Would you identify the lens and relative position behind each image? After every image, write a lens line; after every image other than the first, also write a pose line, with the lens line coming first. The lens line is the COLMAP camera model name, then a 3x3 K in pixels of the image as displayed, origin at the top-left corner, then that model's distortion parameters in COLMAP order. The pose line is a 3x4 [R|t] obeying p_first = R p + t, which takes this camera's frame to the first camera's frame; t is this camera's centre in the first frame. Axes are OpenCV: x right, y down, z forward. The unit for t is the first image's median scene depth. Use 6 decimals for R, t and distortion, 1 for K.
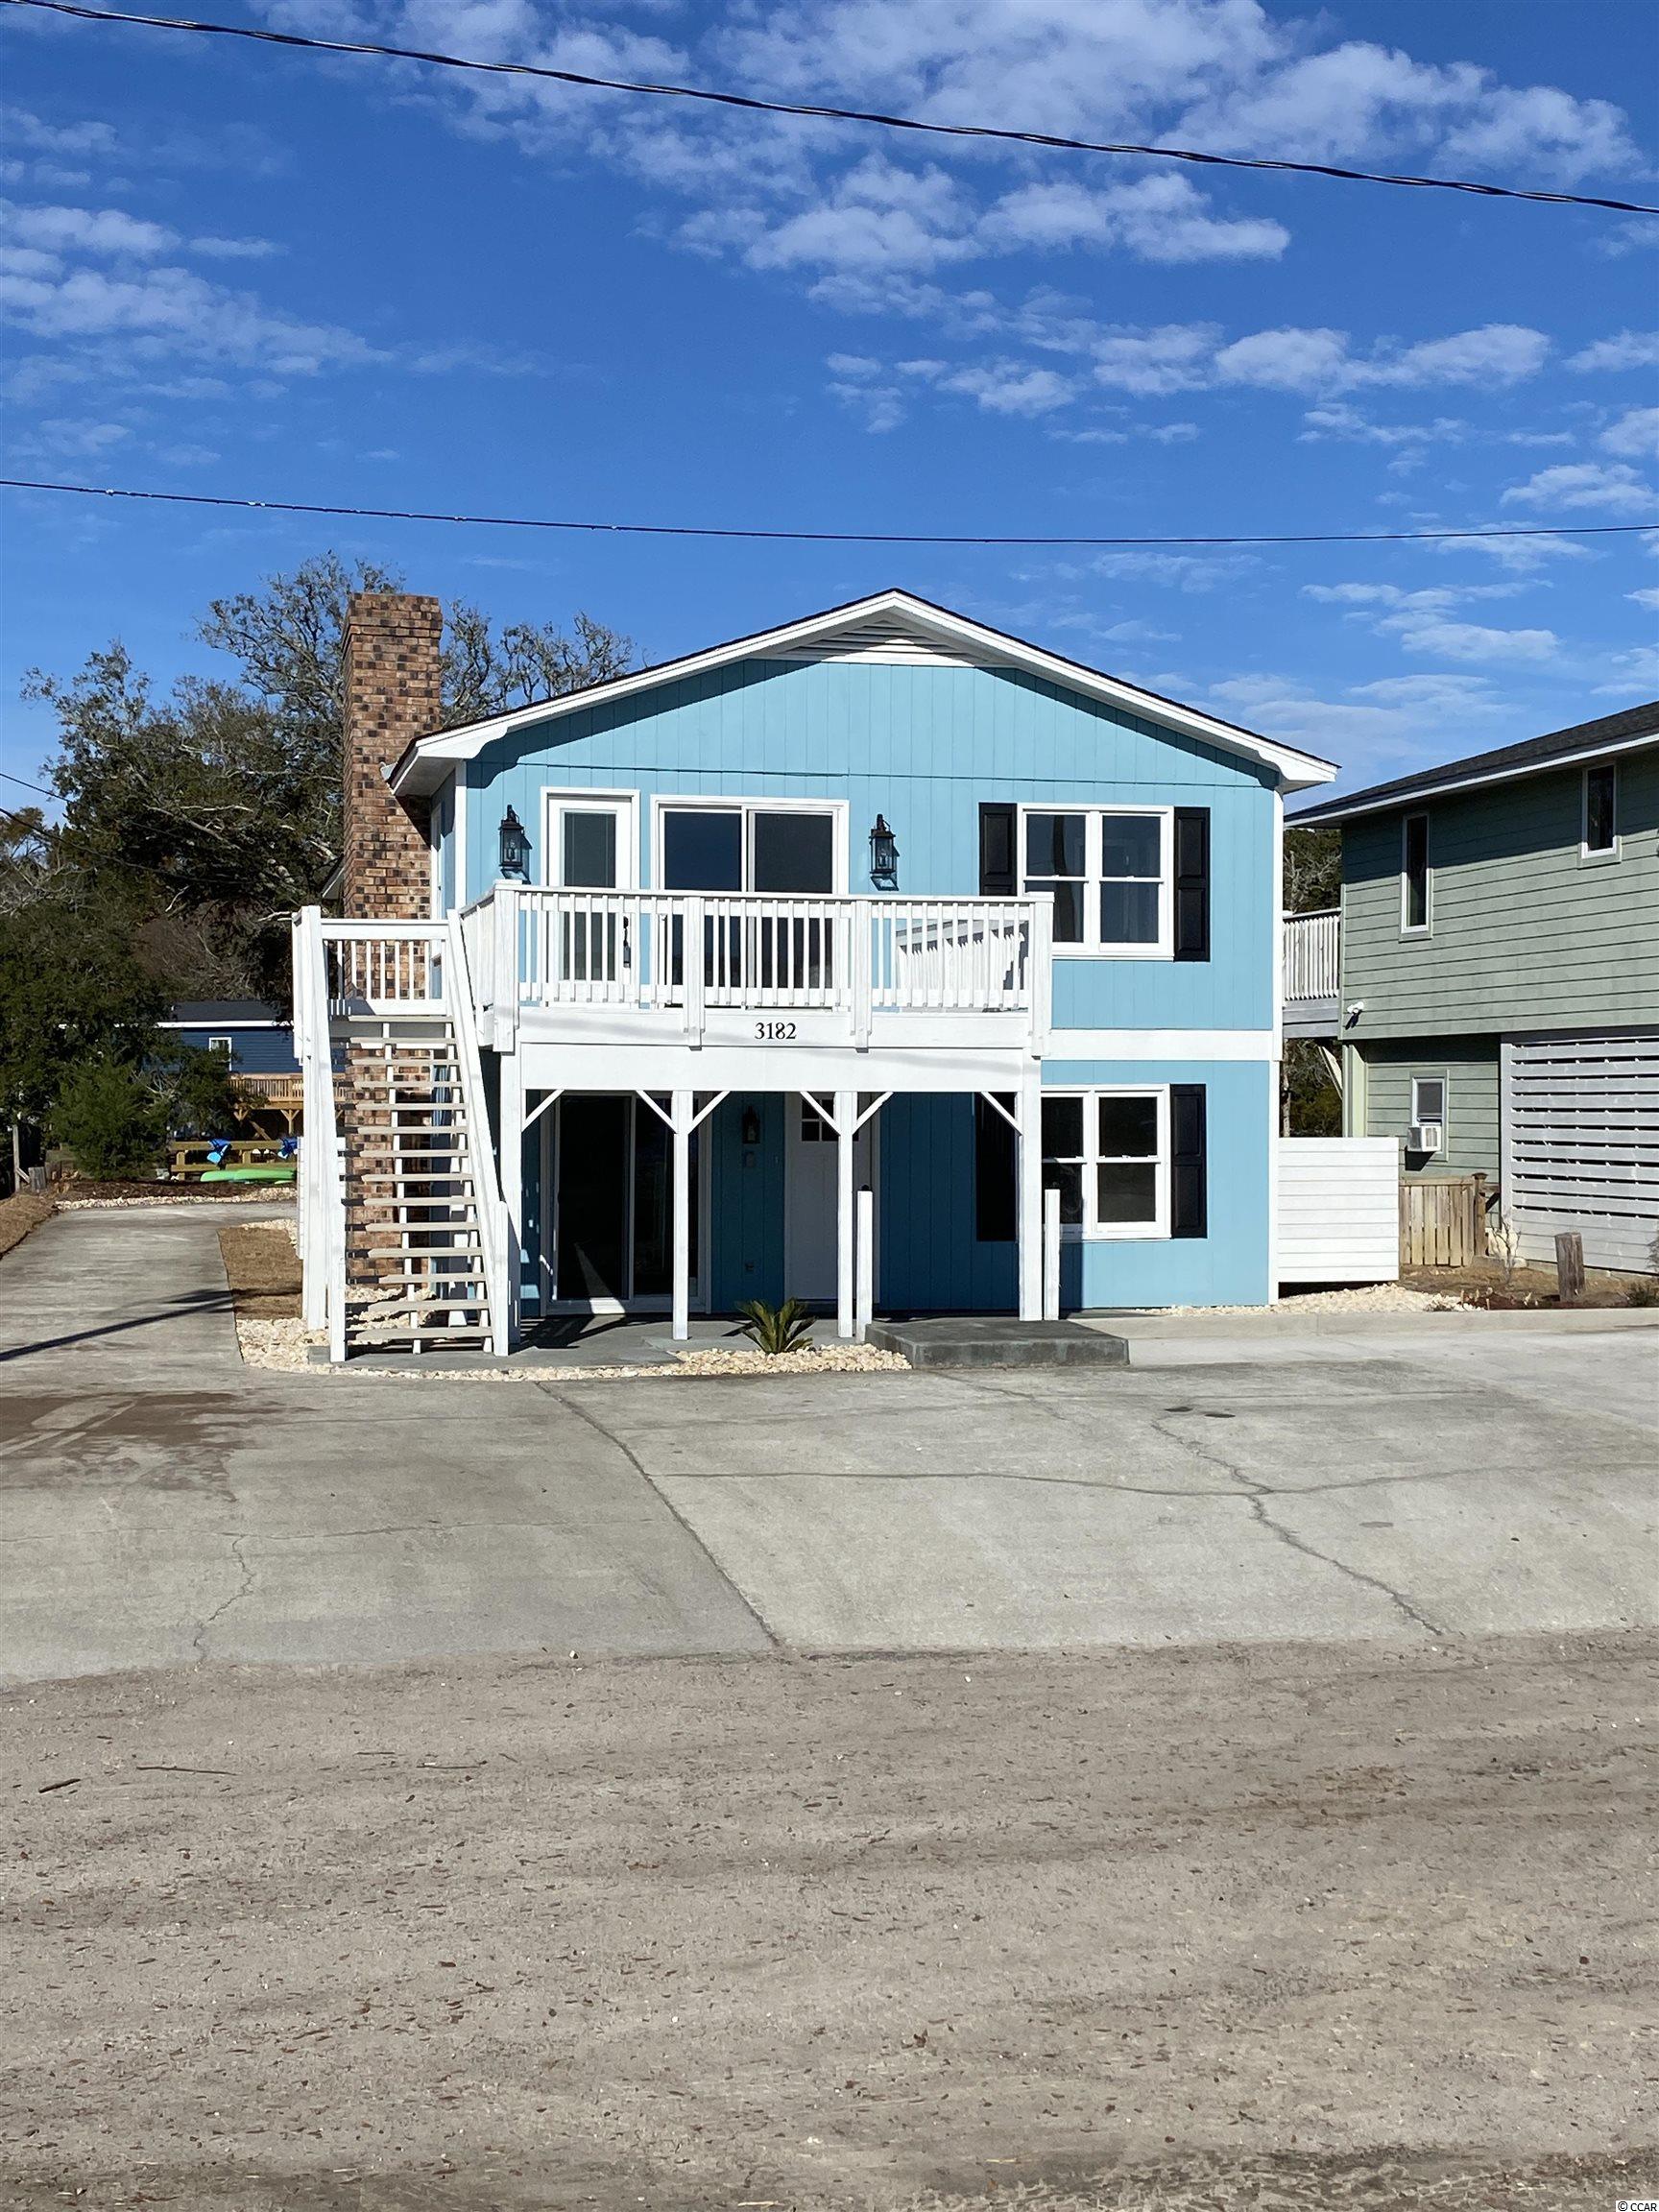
lens RADIAL K [[2776.1, 0, 830.4], [0, 2776.1, 1104.5], [0, 0, 1]] dist [0.005977, 0.000000]
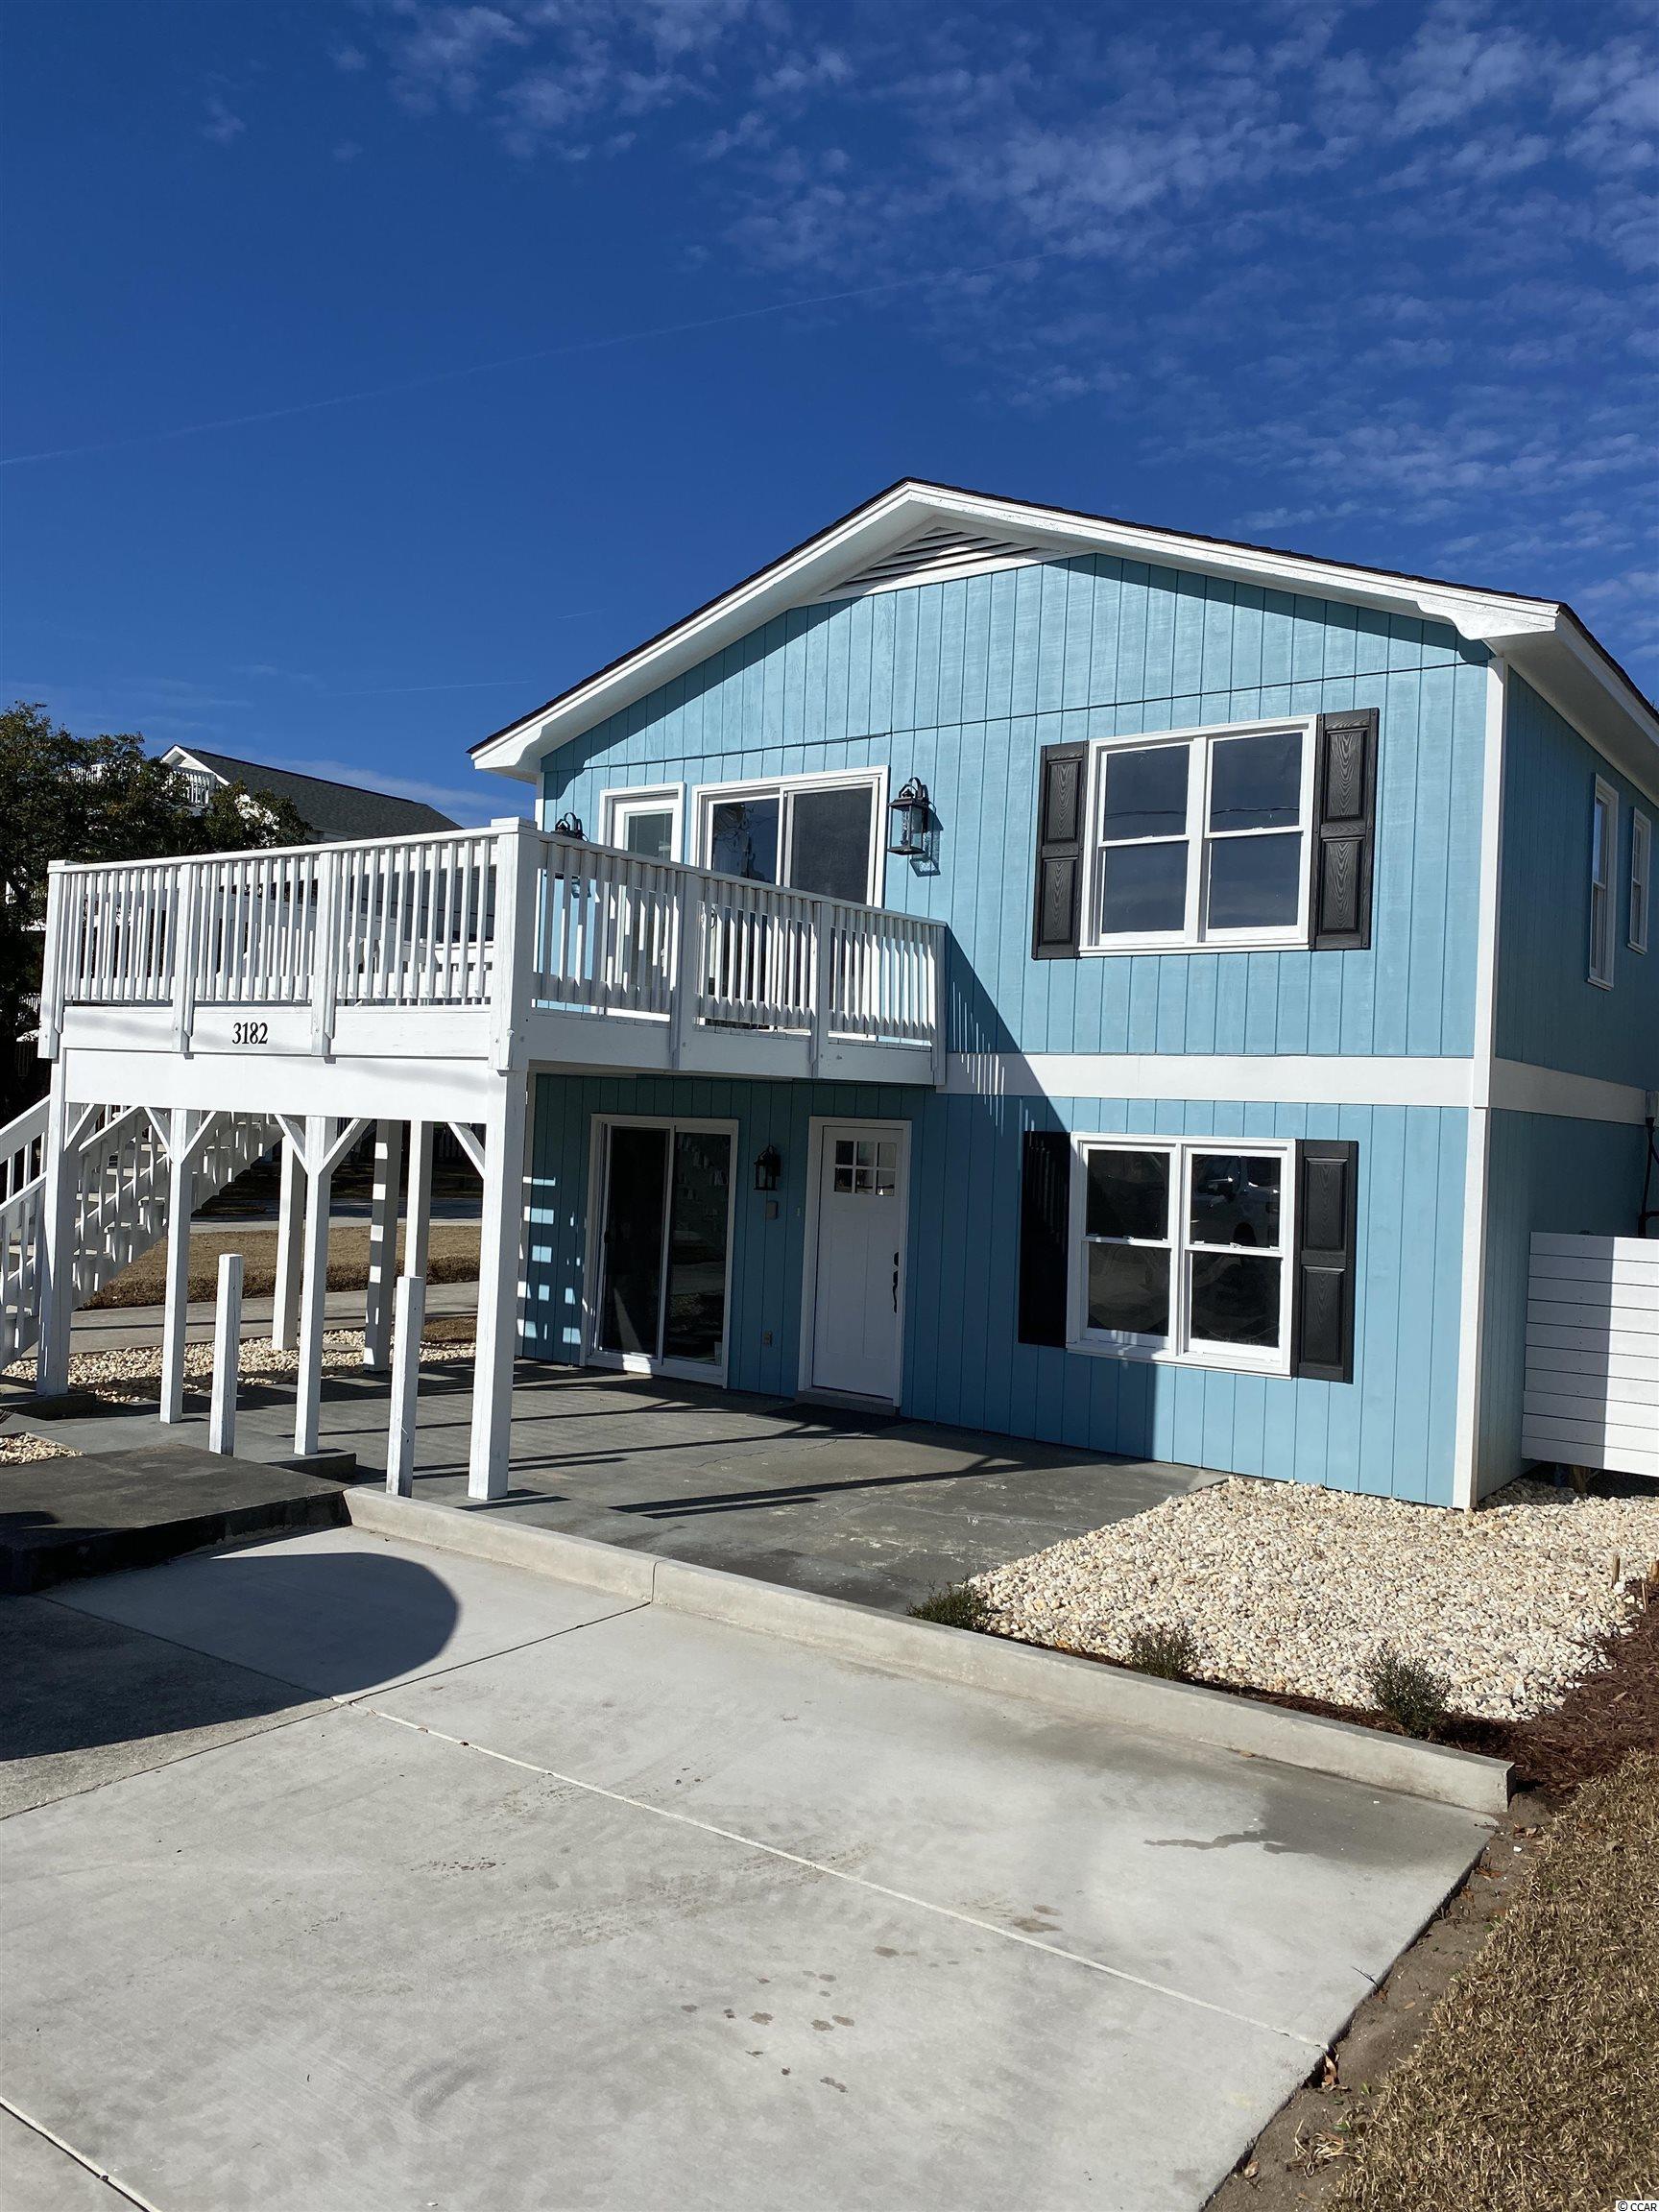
lens RADIAL K [[1679.8, 0, 830.7], [0, 1679.8, 1107.0], [0, 0, 1]] dist [0.005303, -0.001785]
pose [[0.647135, 0.019724, -0.762120, 0.357506], [-0.040857, 0.999126, -0.008836, -0.007079], [0.761280, 0.036856, 0.647375, 0.671187]]
